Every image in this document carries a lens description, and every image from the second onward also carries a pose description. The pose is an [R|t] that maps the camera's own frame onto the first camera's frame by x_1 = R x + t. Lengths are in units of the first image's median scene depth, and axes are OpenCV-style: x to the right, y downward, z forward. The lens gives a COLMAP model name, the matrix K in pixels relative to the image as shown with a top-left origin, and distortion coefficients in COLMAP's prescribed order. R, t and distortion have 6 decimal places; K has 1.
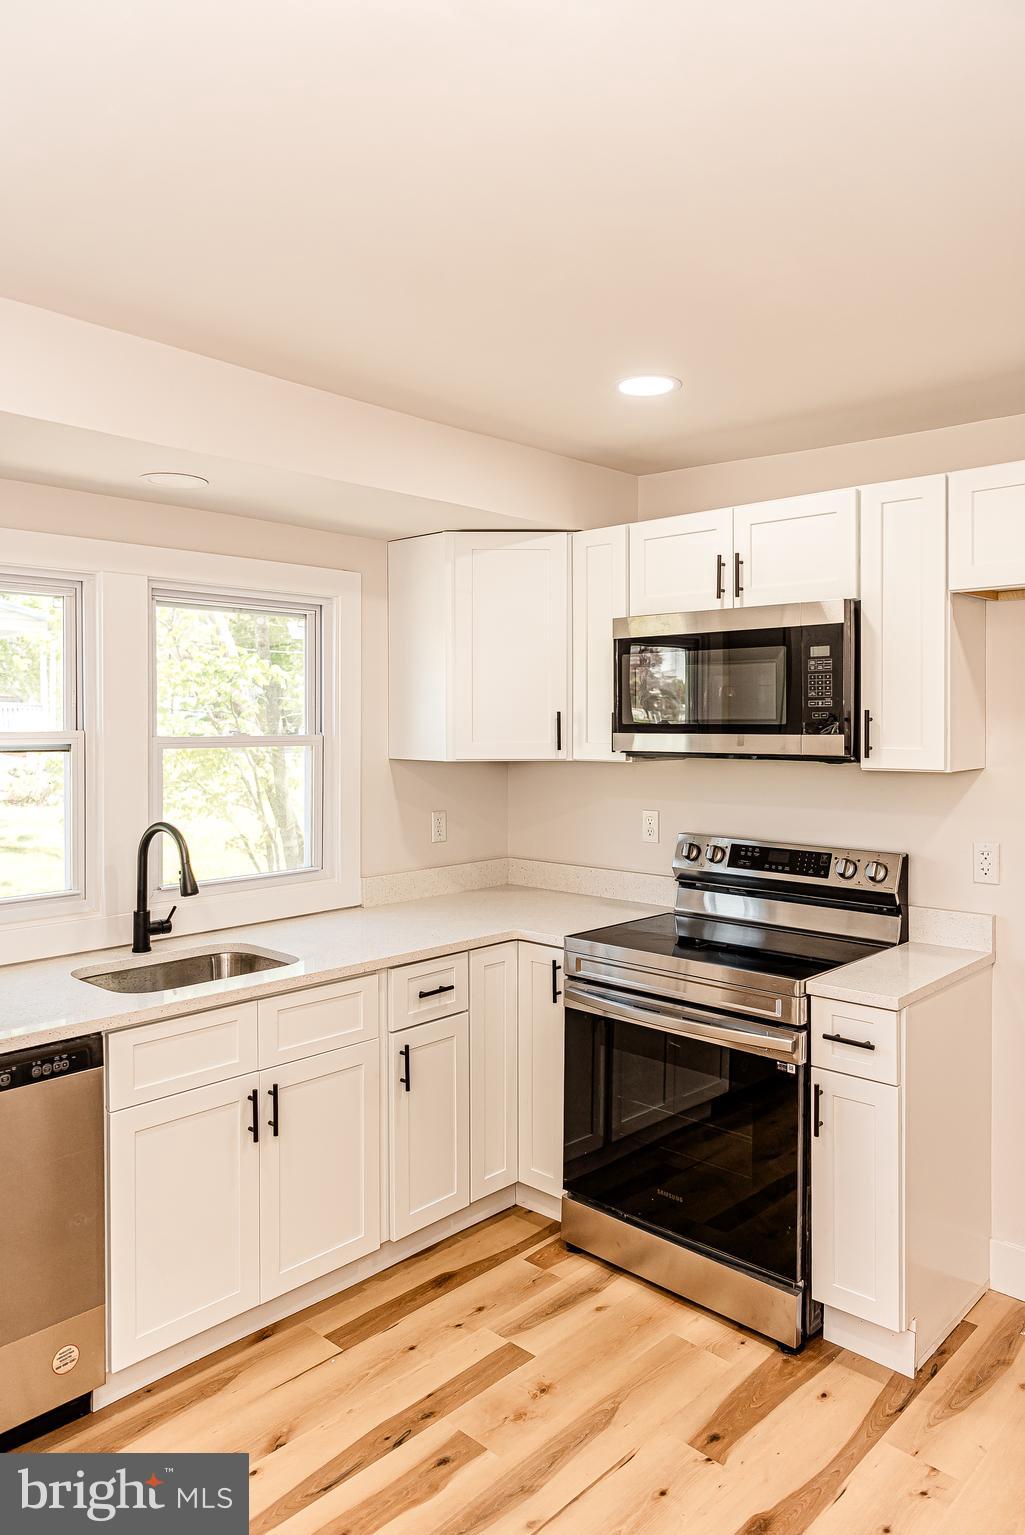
lens RADIAL K [[1030.1, 0, 509.6], [0, 1030.1, 712.9], [0, 0, 1]] dist [0.004498, 0.000719]
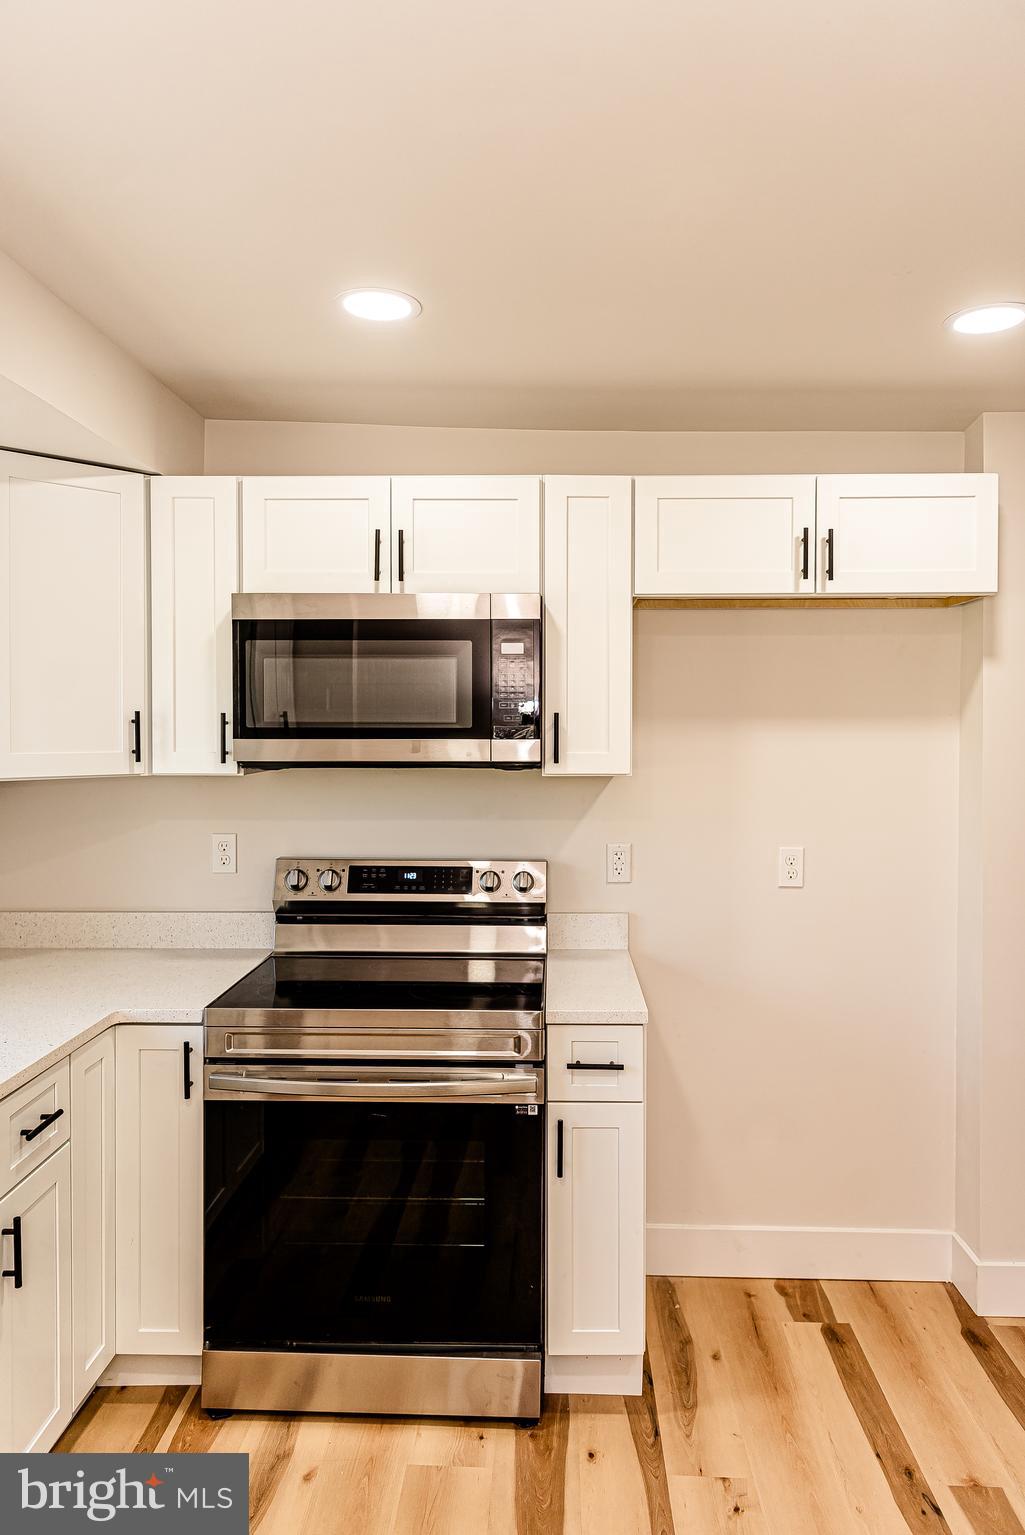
lens RADIAL K [[1040.6, 0, 517.4], [0, 1040.6, 729.1], [0, 0, 1]] dist [0.008529, 0.000974]
pose [[0.744861, -0.001252, 0.667219, -0.301405], [-0.007798, 0.999914, 0.010582, 0.002034], [-0.667174, -0.013085, 0.744787, 0.292688]]
